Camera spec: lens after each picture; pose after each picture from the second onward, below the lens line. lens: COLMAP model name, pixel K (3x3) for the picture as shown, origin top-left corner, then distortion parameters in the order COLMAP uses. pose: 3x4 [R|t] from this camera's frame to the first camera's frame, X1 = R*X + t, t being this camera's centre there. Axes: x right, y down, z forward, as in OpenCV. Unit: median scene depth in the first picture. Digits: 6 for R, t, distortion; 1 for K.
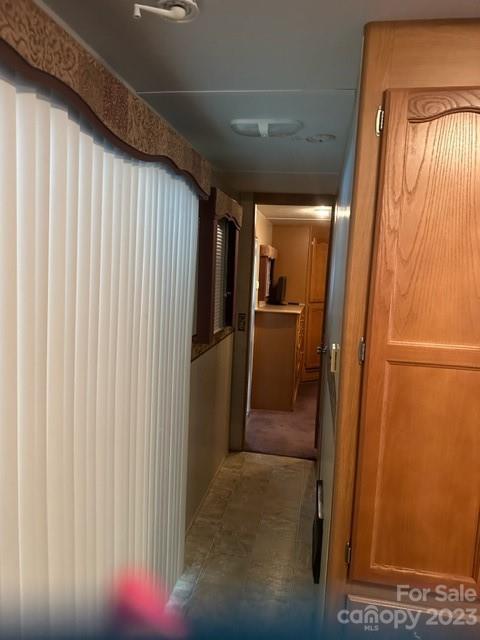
lens RADIAL K [[449.9, 0, 243.3], [0, 449.9, 321.1], [0, 0, 1]] dist [0.114516, -0.000301]
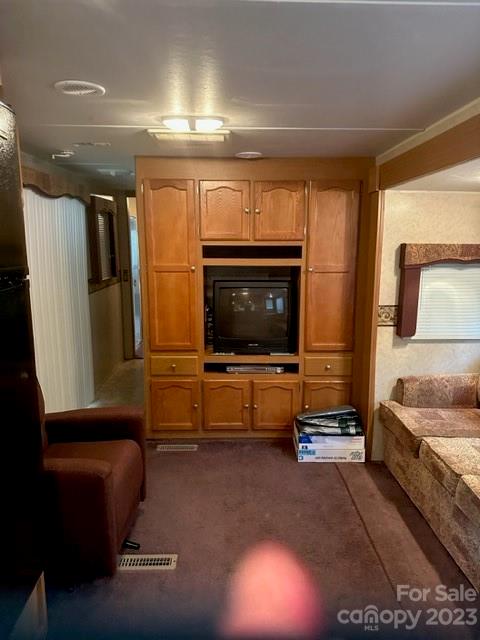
lens RADIAL K [[453.0, 0, 240.0], [0, 453.0, 320.0], [0, 0, 1]] dist [0.109887, -0.244028]
pose [[0.982228, -0.074875, 0.172111, 0.158168], [0.063608, 0.995511, 0.070078, 0.108598], [-0.176585, -0.057885, 0.982582, -0.934379]]
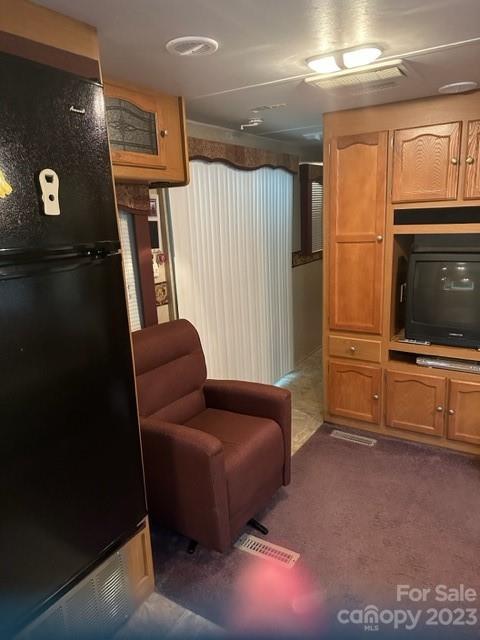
lens RADIAL K [[449.6, 0, 240.2], [0, 449.6, 322.3], [0, 0, 1]] dist [-0.001807, -0.003974]
pose [[0.907665, 0.008105, -0.419618, 0.428213], [0.042258, 0.992968, 0.110588, 0.112885], [0.417563, -0.118109, 0.900939, -0.761140]]
